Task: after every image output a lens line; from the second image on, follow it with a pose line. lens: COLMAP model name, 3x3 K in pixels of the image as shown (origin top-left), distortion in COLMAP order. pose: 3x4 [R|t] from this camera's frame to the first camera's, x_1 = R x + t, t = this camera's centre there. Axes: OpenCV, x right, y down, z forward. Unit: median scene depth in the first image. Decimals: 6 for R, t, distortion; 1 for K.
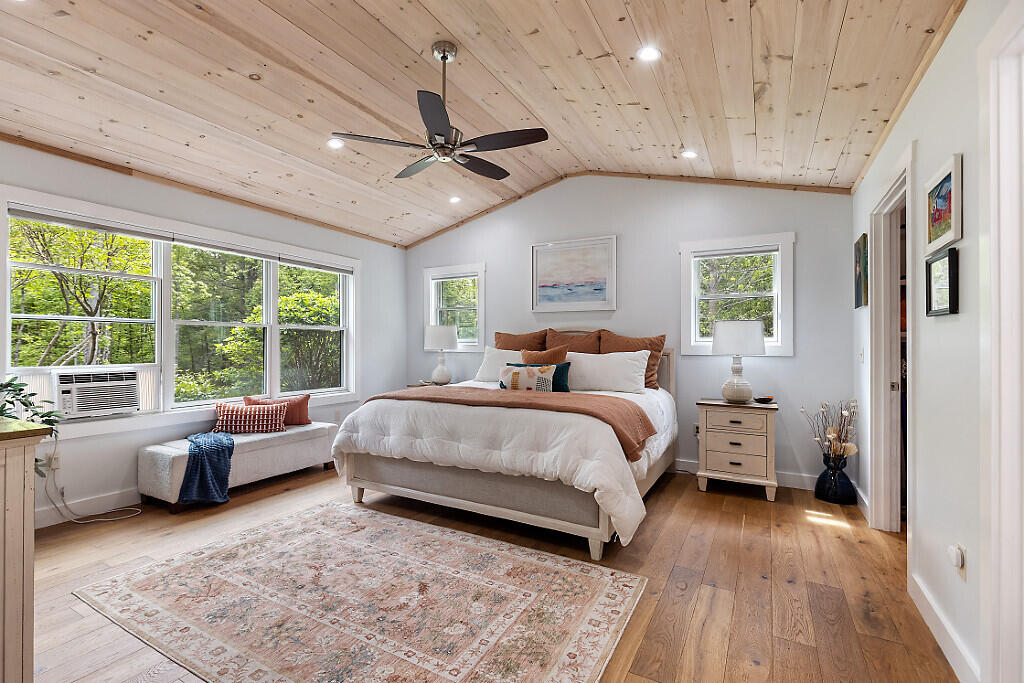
lens RADIAL K [[460.3, 0, 507.0], [0, 460.3, 342.0], [0, 0, 1]] dist [0.004174, 0.000156]
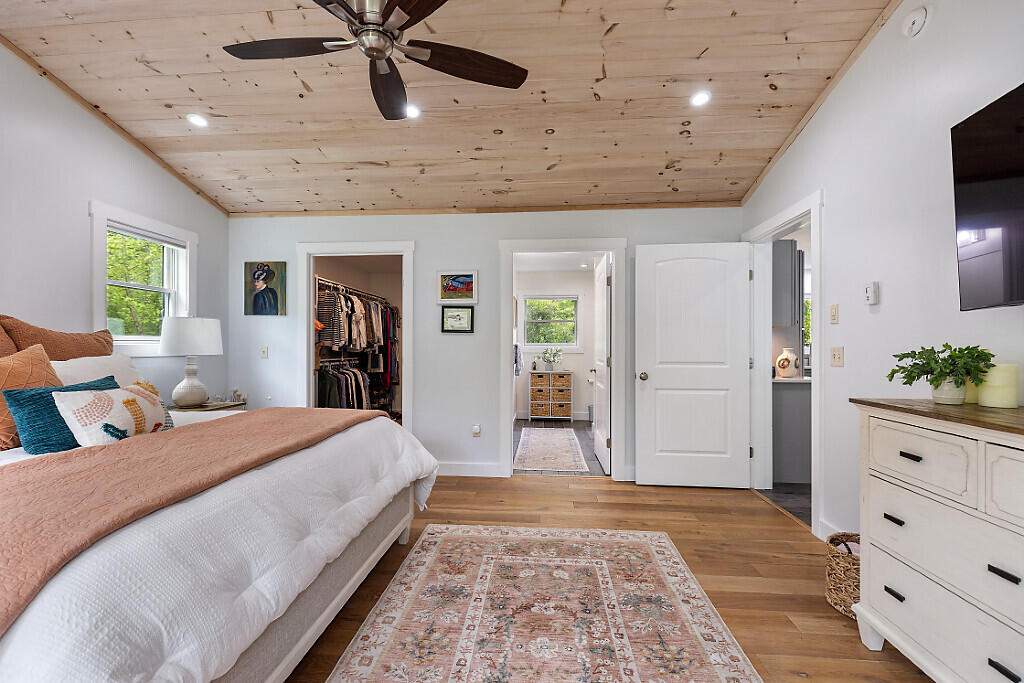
lens RADIAL K [[460.3, 0, 493.1], [0, 460.3, 340.9], [0, 0, 1]] dist [0.004174, 0.000156]
pose [[-0.391561, 0.001536, 0.920151, -0.858558], [-0.010581, 0.999925, -0.006172, 0.004882], [-0.920091, -0.012153, -0.391515, 1.209843]]
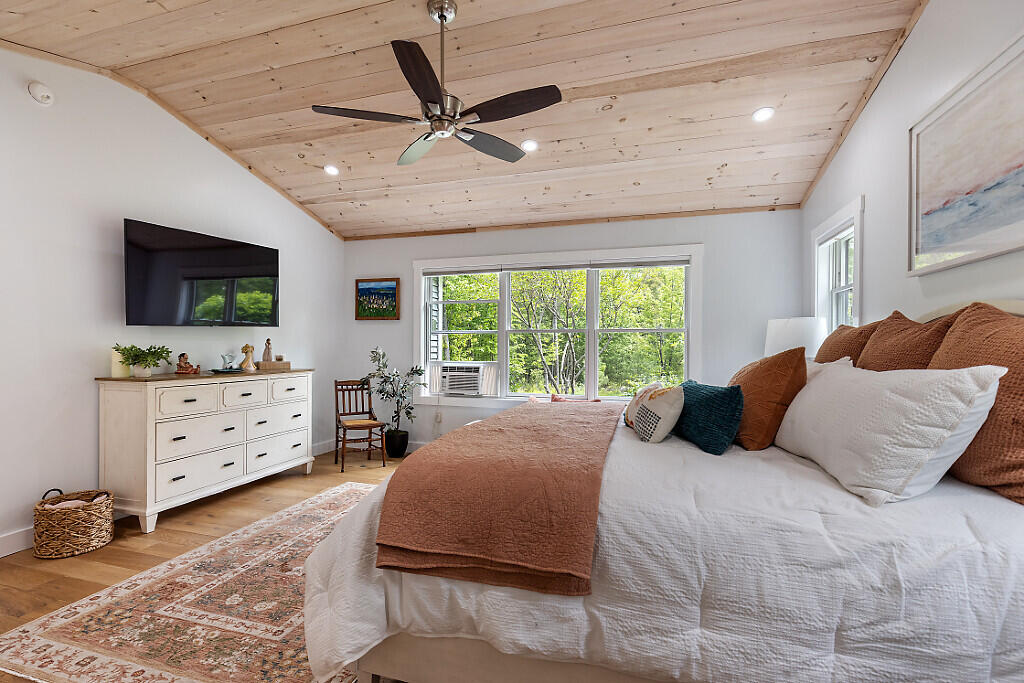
lens RADIAL K [[460.3, 0, 508.5], [0, 460.3, 349.9], [0, 0, 1]] dist [0.004174, 0.000156]
pose [[0.213617, 0.001374, -0.976917, 0.821912], [0.002956, 0.999994, 0.002053, 0.010794], [0.976913, -0.003327, 0.213611, 1.031630]]
